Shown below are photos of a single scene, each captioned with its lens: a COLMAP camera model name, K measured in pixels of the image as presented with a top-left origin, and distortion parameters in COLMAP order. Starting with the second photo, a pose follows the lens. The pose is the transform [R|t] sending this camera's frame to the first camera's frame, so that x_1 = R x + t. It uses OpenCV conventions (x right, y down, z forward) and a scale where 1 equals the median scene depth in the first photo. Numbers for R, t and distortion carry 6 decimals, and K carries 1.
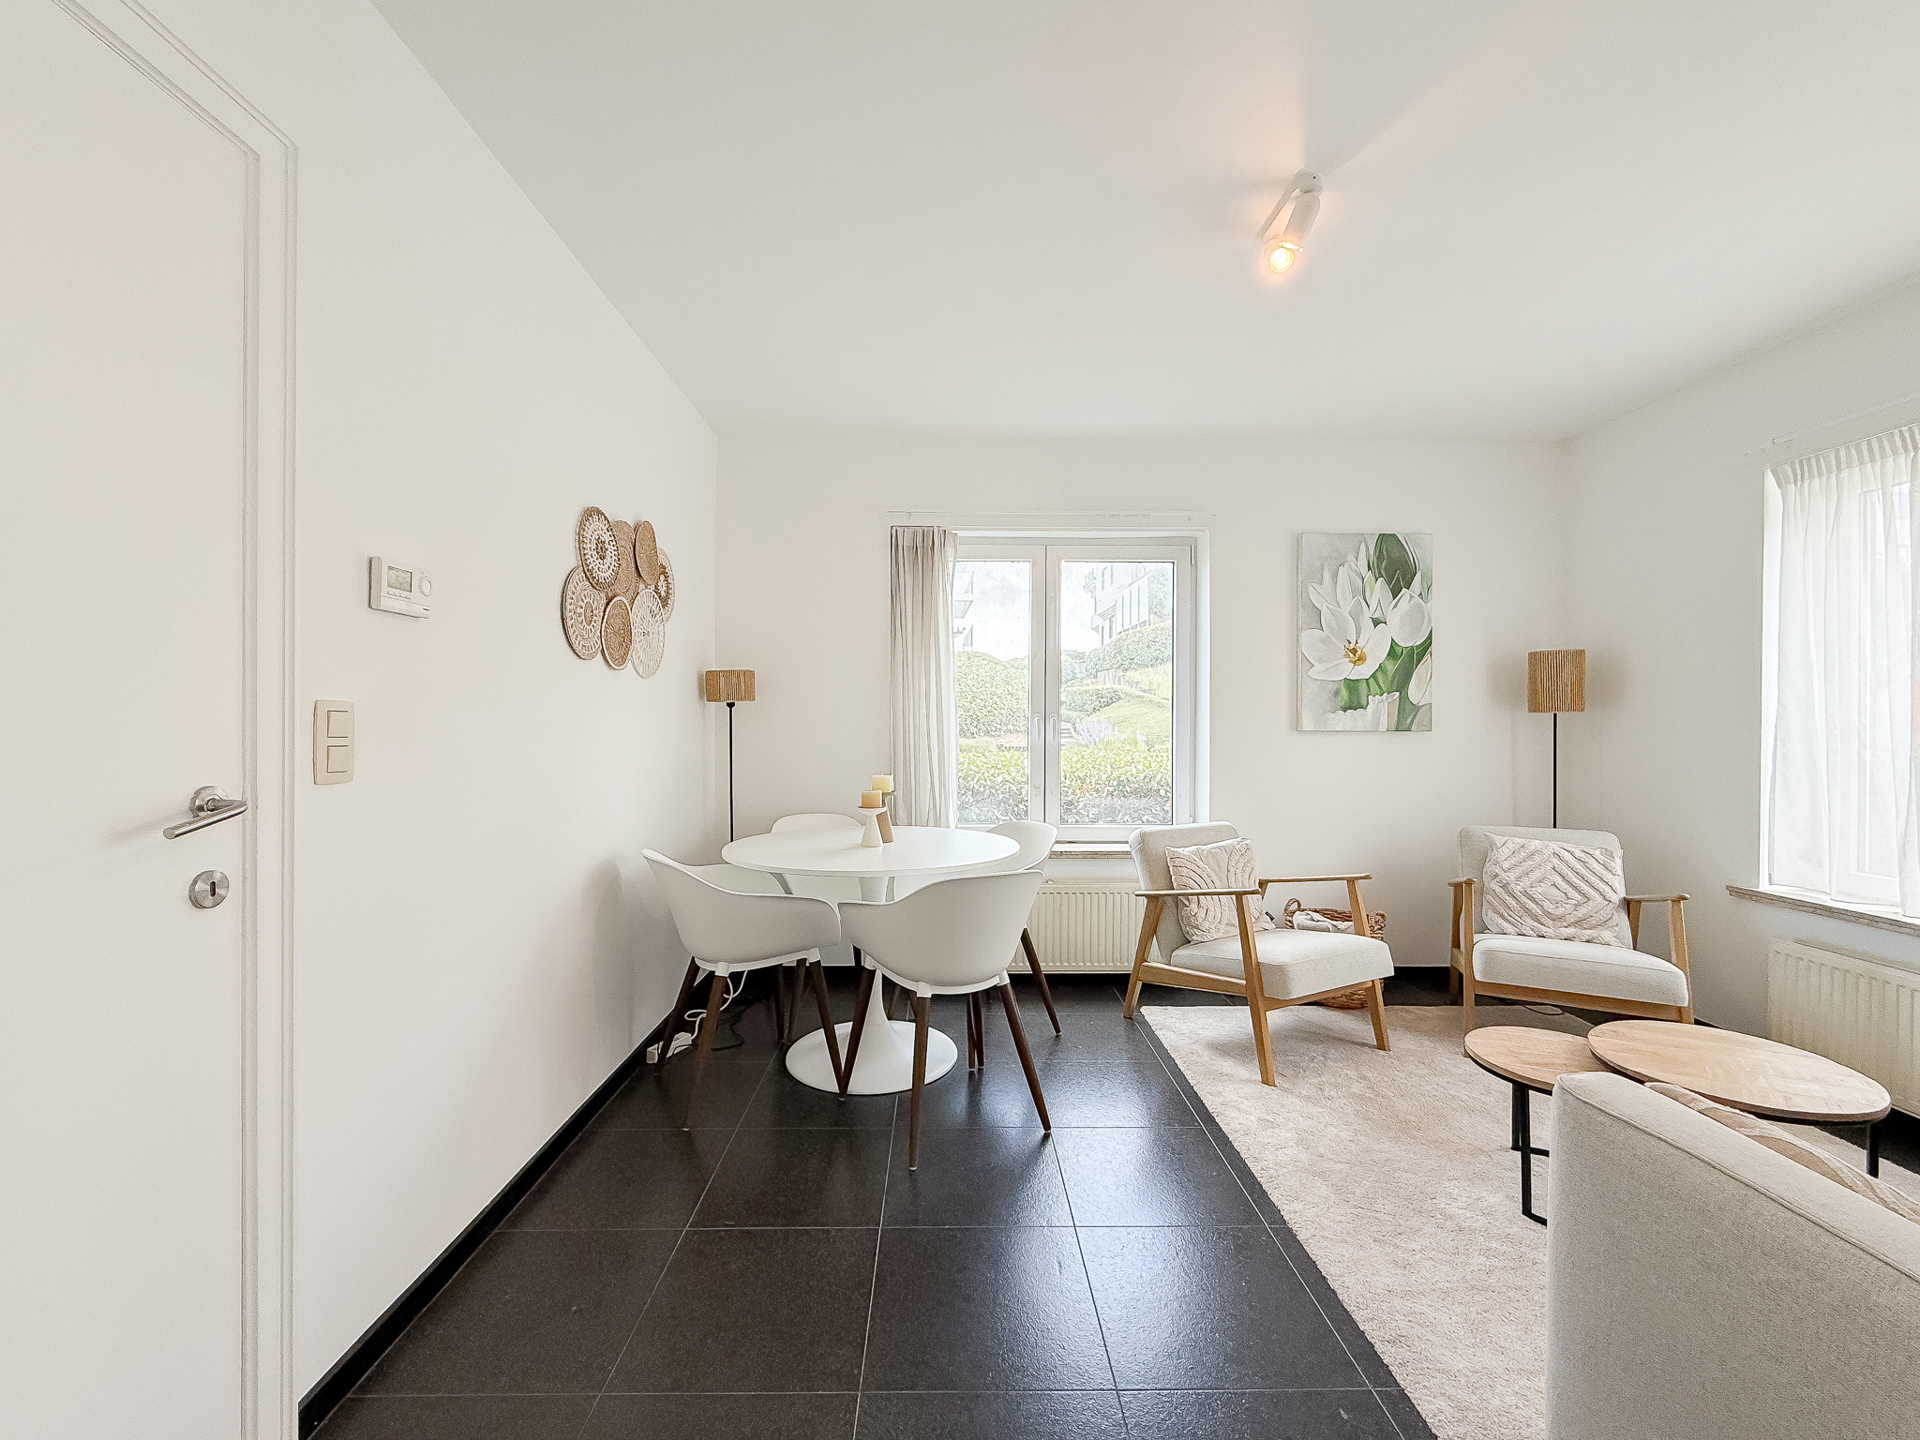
lens RADIAL K [[774.3, 0, 934.7], [0, 774.3, 722.0], [0, 0, 1]] dist [-0.000778, -0.000124]
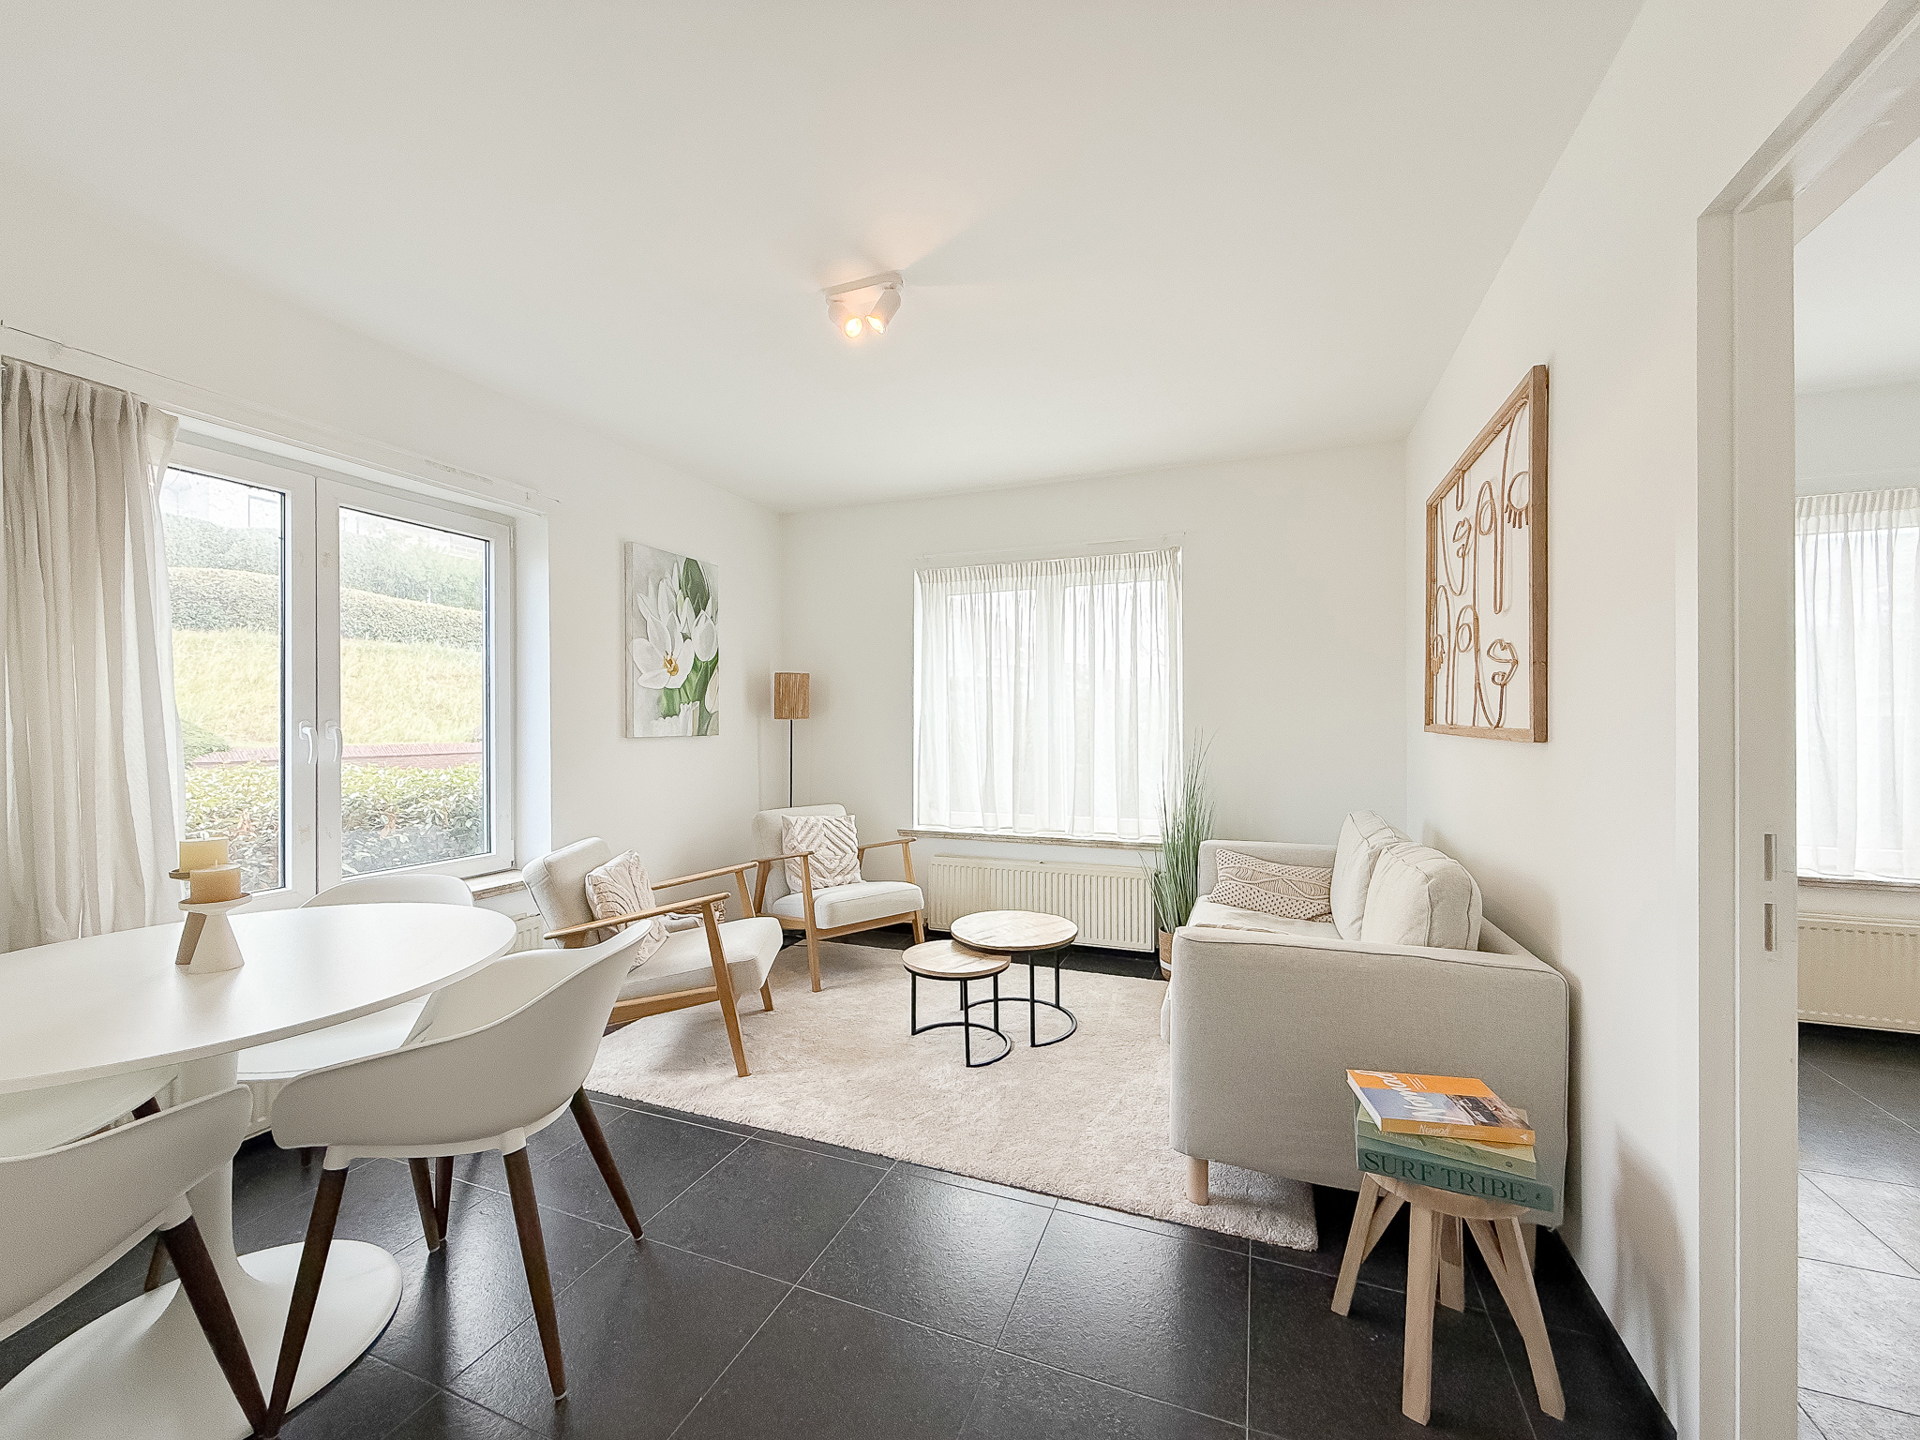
lens RADIAL K [[774.3, 0, 934.7], [0, 774.3, 722.0], [0, 0, 1]] dist [-0.000778, -0.000124]
pose [[0.382068, -0.005431, 0.924118, -0.311926], [0.005418, 0.999979, 0.003637, -0.010623], [-0.924118, 0.003617, 0.382089, 0.253092]]
